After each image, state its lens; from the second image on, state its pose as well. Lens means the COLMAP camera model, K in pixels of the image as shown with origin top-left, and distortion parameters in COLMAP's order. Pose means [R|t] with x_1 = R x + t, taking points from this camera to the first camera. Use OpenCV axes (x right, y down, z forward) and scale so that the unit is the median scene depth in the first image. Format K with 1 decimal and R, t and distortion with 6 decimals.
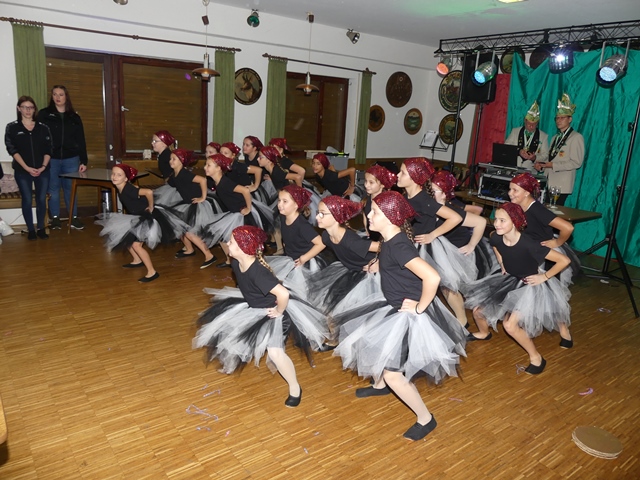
lens RADIAL K [[490.4, 0, 321.8], [0, 490.4, 238.3], [0, 0, 1]] dist [-0.039461, 0.039136]
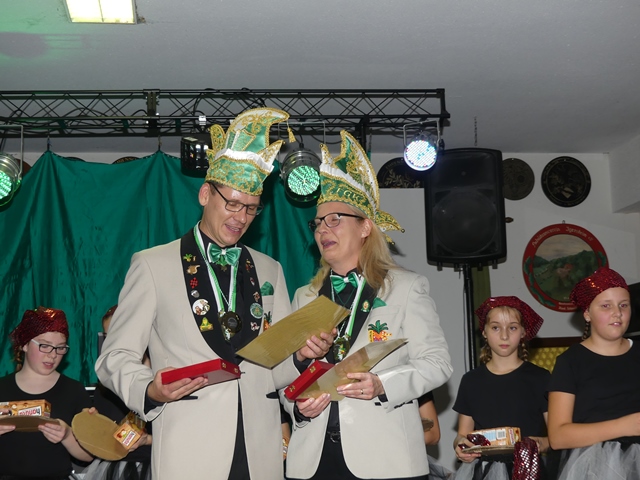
lens RADIAL K [[1120.6, 0, 346.0], [0, 1120.6, 240.2], [0, 0, 1]] dist [-0.019490, -0.019024]
pose [[0.475013, 0.057401, 0.878105, -0.326318], [0.278711, 0.936684, -0.211999, -0.012749], [-0.834675, 0.345440, 0.428939, 0.368639]]
